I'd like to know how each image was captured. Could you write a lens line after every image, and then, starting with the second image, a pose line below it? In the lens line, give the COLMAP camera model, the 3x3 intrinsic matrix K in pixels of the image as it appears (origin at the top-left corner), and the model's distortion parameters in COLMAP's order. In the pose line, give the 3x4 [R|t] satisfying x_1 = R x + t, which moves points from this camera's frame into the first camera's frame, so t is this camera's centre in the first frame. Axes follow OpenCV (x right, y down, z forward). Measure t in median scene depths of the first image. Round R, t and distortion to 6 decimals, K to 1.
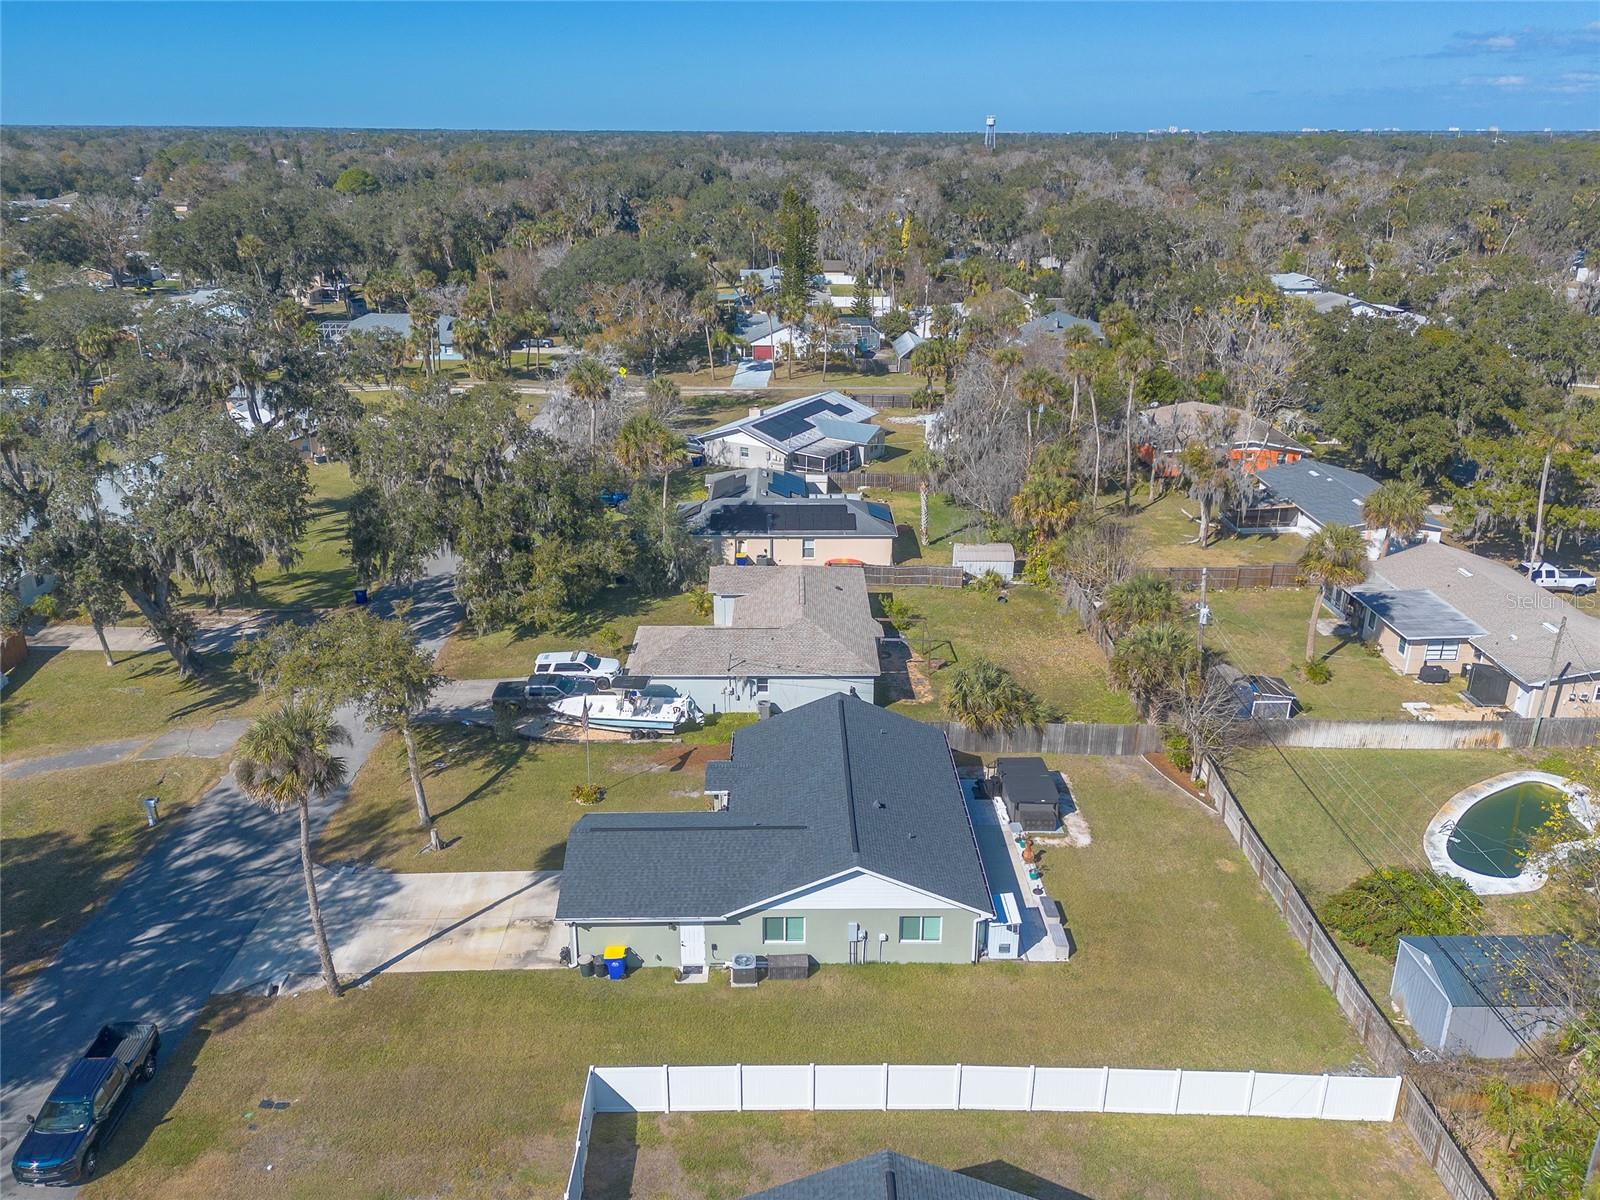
lens RADIAL K [[1195.3, 0, 799.3], [0, 1195.3, 554.8], [0, 0, 1]] dist [0.089682, -0.086268]
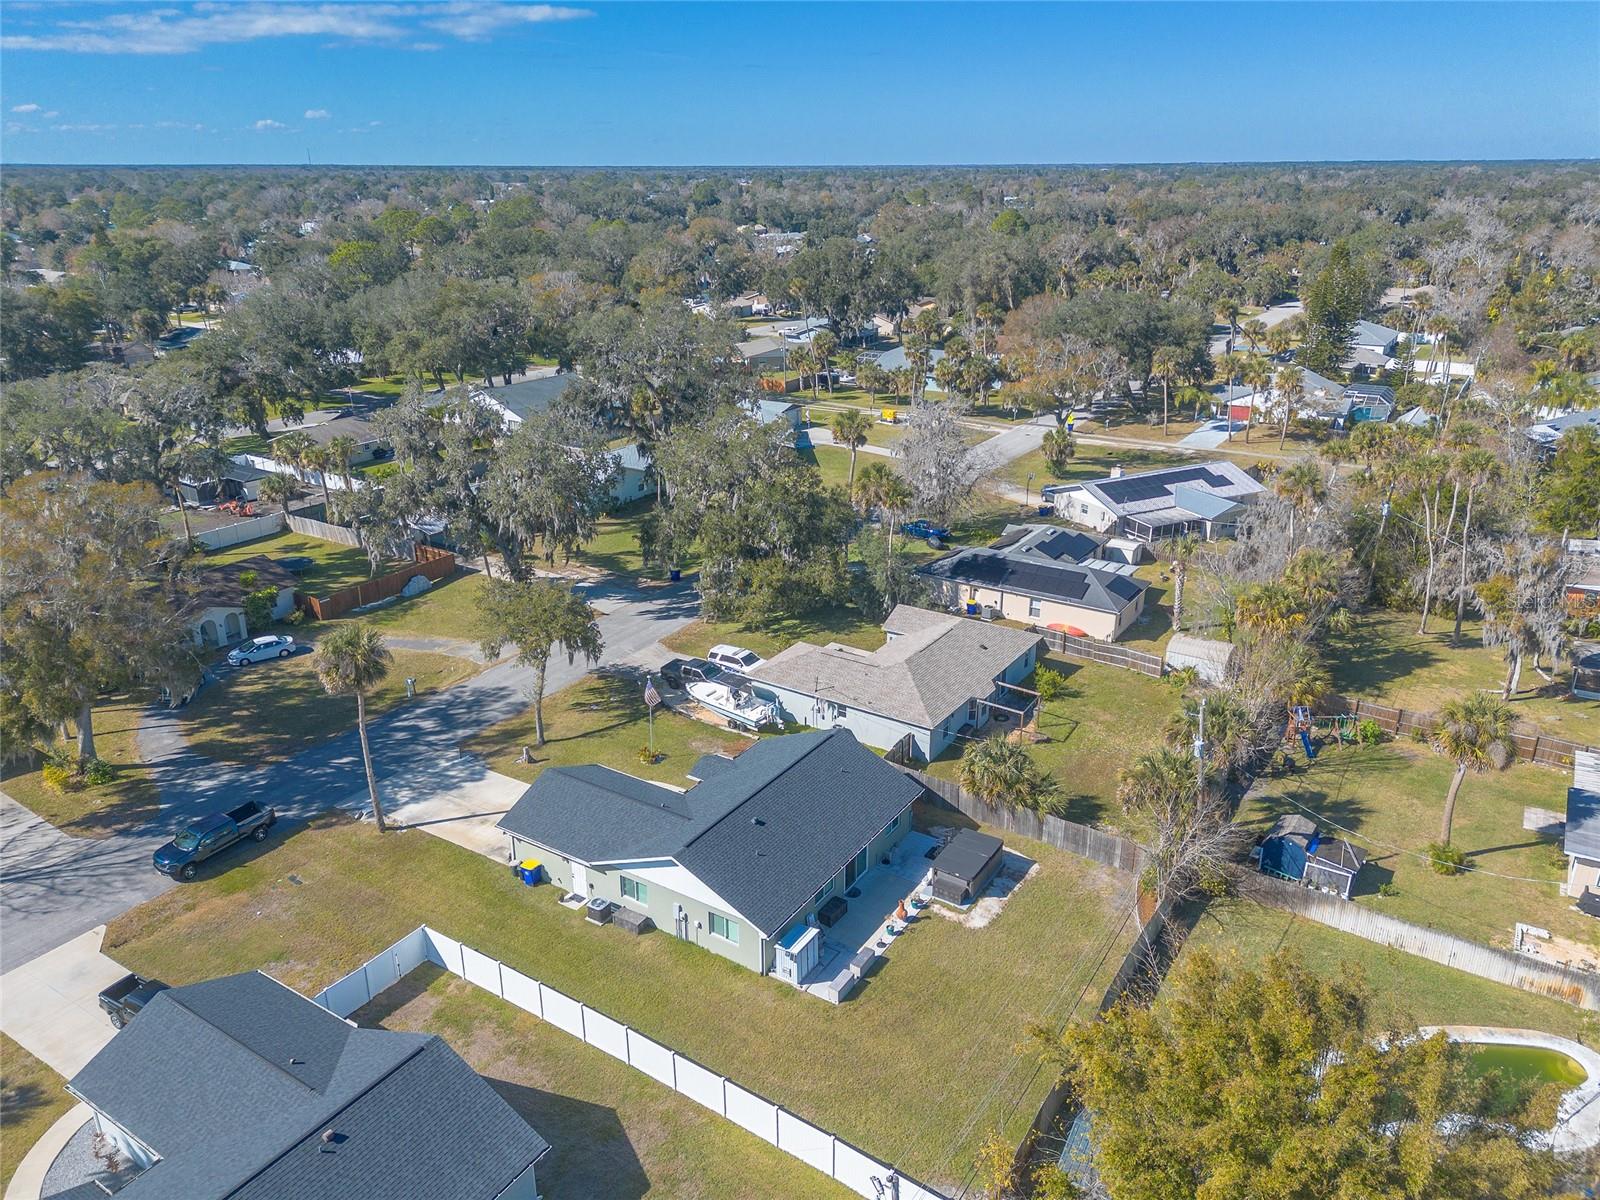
lens RADIAL K [[1131.6, 0, 800.0], [0, 1131.6, 600.0], [0, 0, 1]] dist [0.077865, -0.047442]
pose [[0.831957, 0.192786, -0.520270, 0.517773], [-0.178852, 0.980823, 0.077445, -0.077184], [0.525224, 0.028620, 0.850483, 0.070184]]
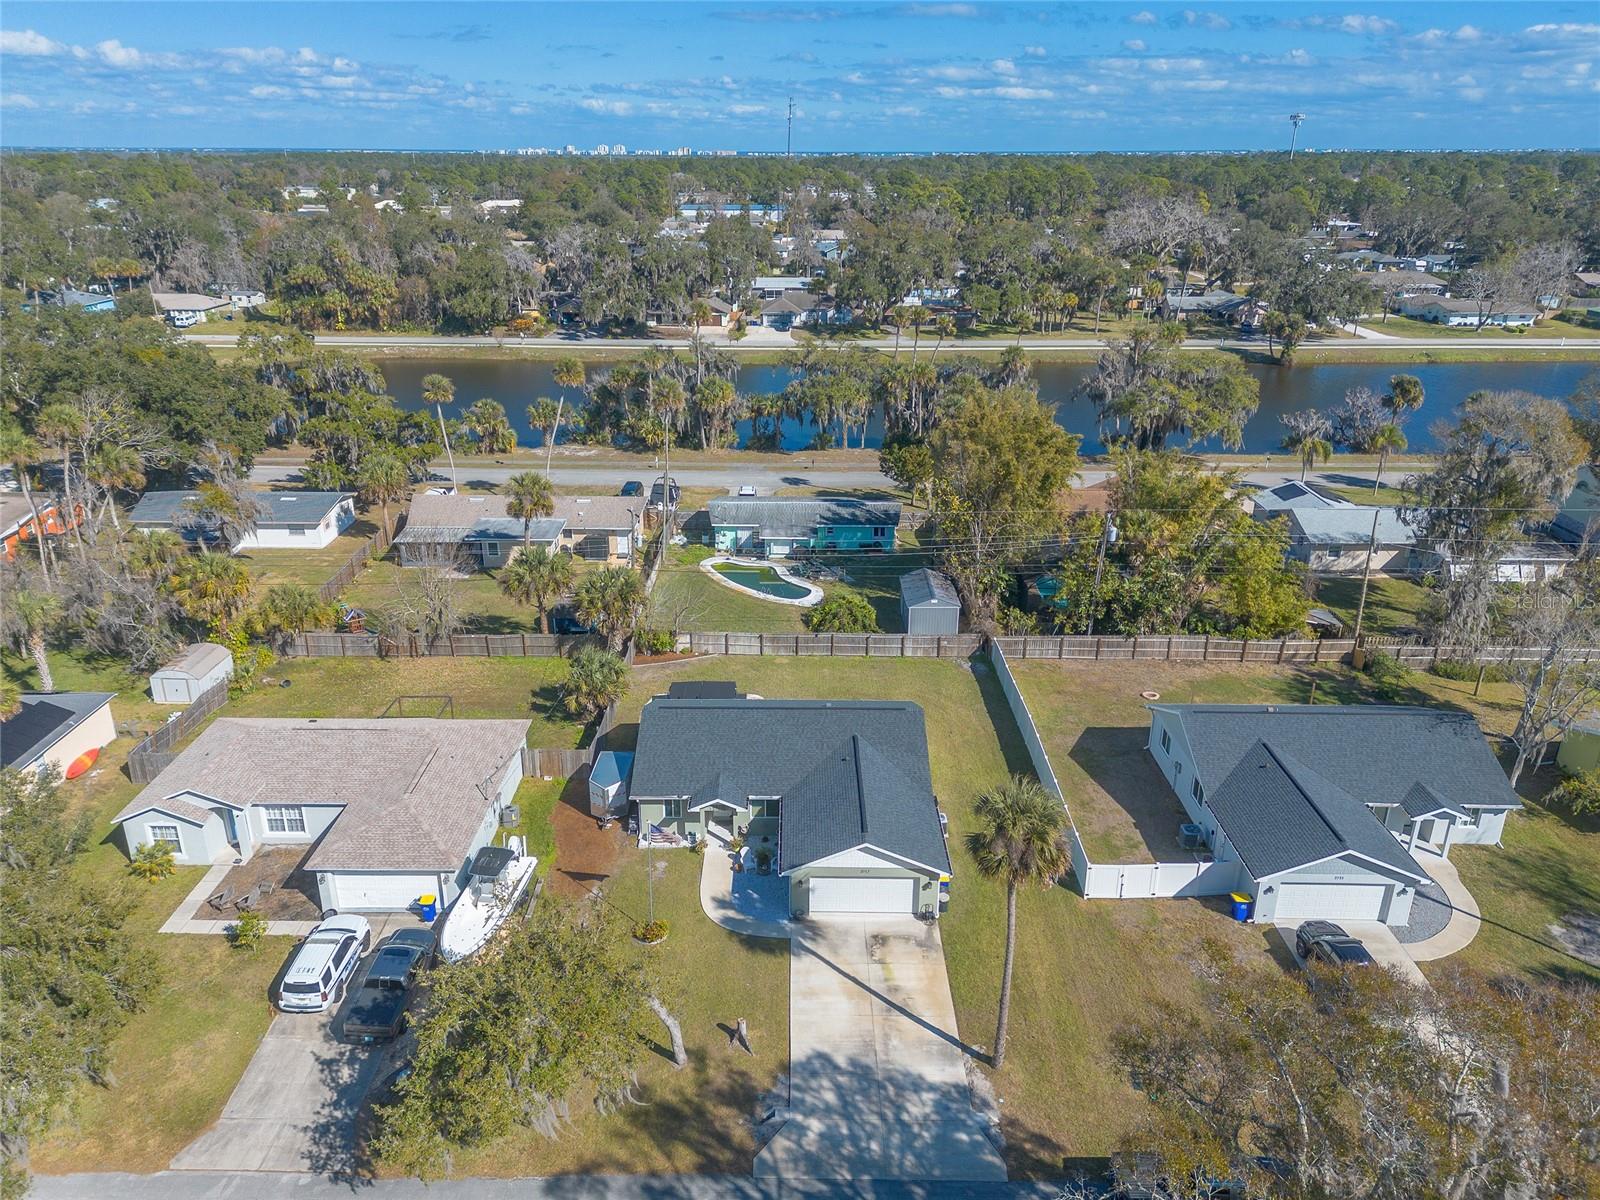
lens RADIAL K [[1112.3, 0, 793.0], [0, 1112.3, 601.0], [0, 0, 1]] dist [0.068741, -0.058928]
pose [[0.020539, -0.372449, 0.927826, -0.823998], [0.331616, 0.878024, 0.345116, -0.259448], [-0.943191, 0.300594, 0.141544, 0.684678]]
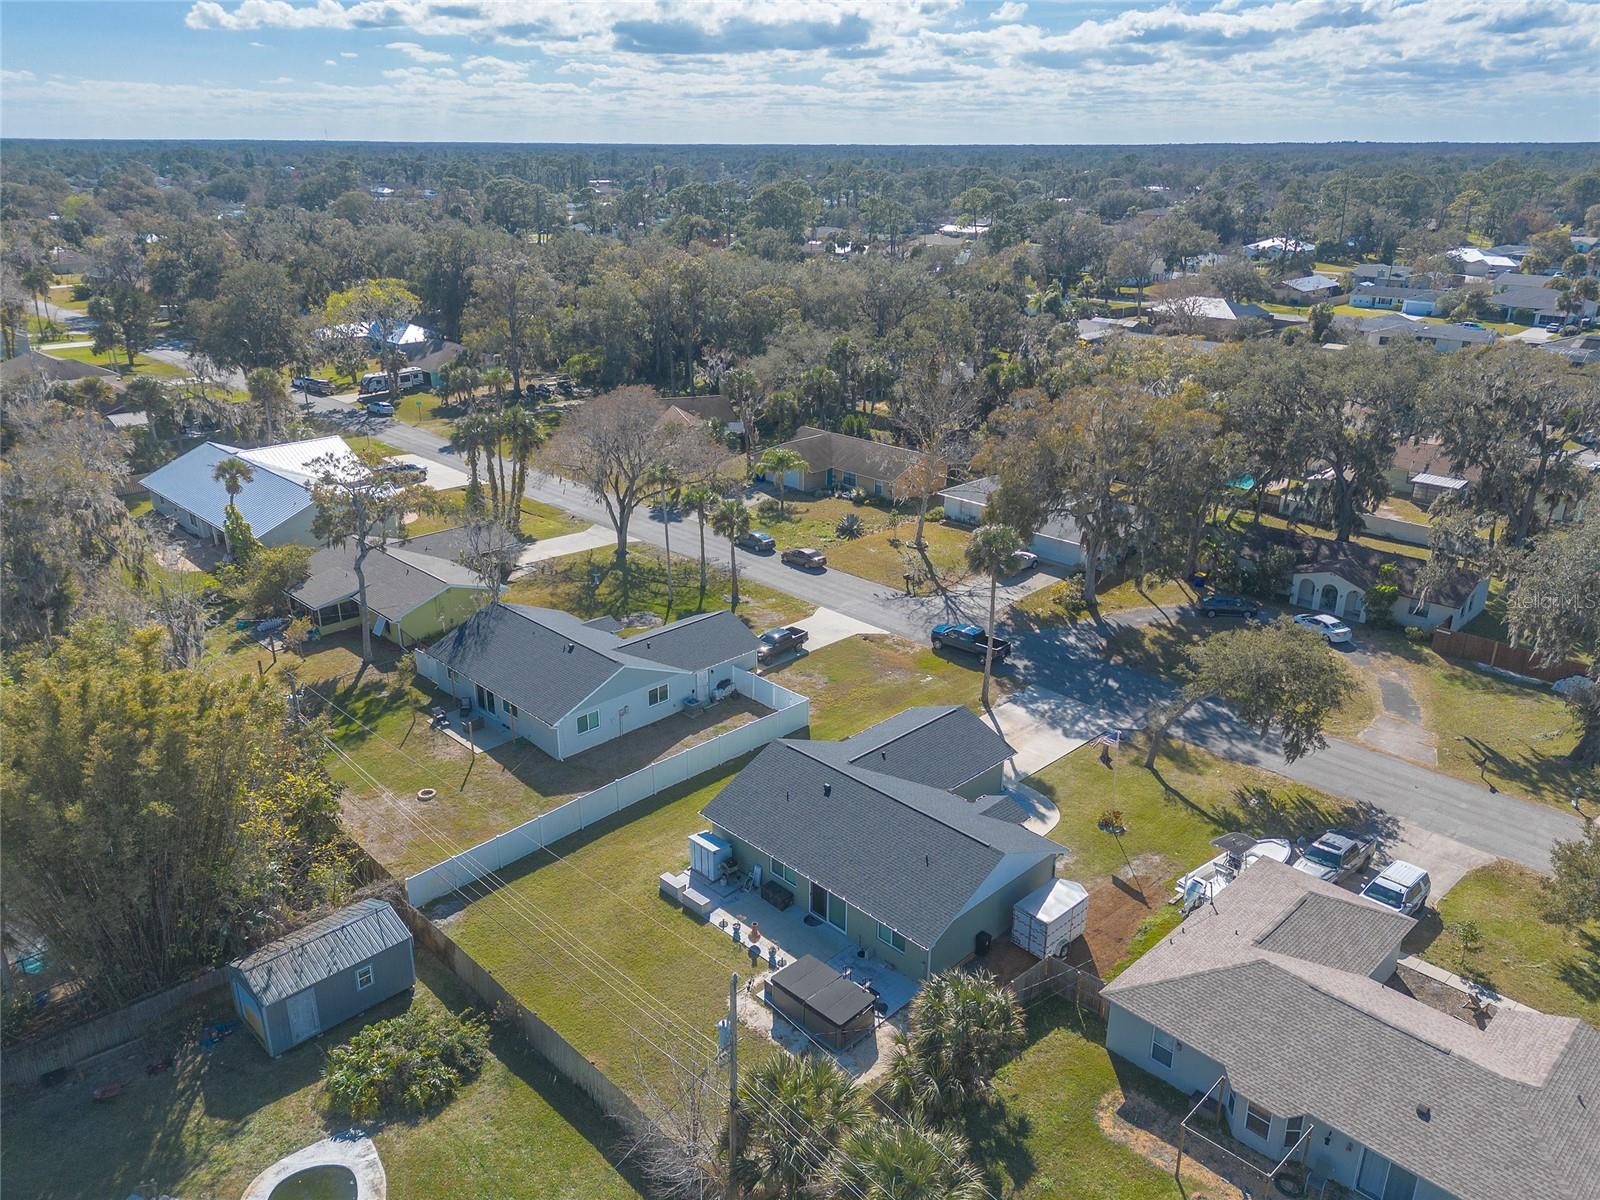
lens RADIAL K [[1161.4, 0, 787.1], [0, 1161.4, 630.7], [0, 0, 1]] dist [0.086963, -0.085312]
pose [[-0.729282, 0.258517, -0.633496, 0.637517], [-0.230310, 0.779095, 0.583067, -0.465435], [0.644287, 0.571121, -0.508641, 1.205184]]
